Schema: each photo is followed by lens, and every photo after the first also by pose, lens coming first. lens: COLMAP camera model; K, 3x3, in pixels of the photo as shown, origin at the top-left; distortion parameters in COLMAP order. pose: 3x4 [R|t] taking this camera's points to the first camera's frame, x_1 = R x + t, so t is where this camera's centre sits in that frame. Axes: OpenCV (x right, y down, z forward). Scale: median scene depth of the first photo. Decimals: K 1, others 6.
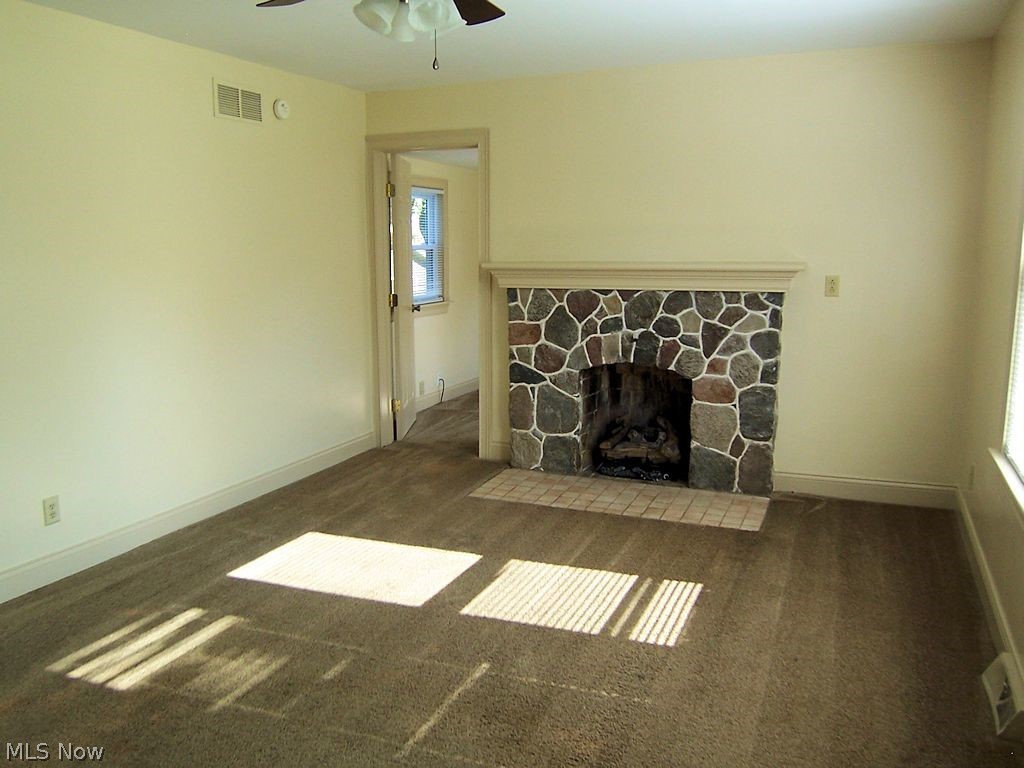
lens RADIAL K [[841.1, 0, 512.0], [0, 841.1, 384.0], [0, 0, 1]] dist [0.008913, 0.000180]
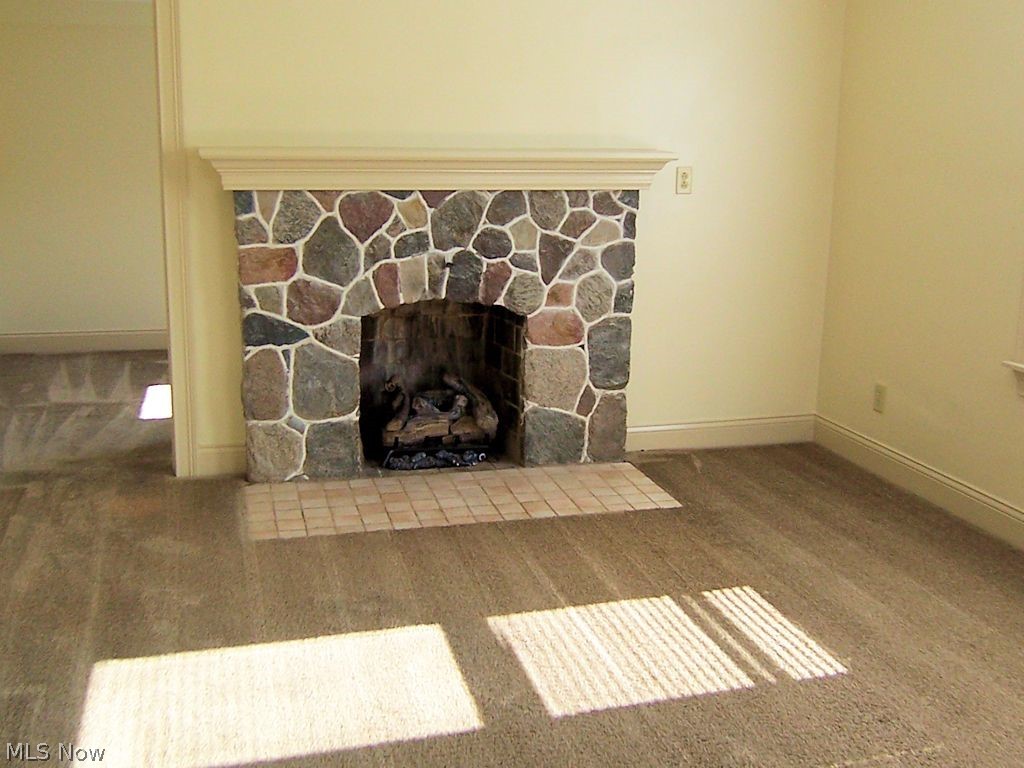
lens RADIAL K [[1148.9, 0, 512.0], [0, 1148.9, 384.0], [0, 0, 1]] dist [0.023577, -0.024302]
pose [[0.786756, -0.118963, 0.605692, -0.389767], [0.084122, 0.992762, 0.085718, -0.032407], [-0.611505, -0.016487, 0.791069, 0.237800]]
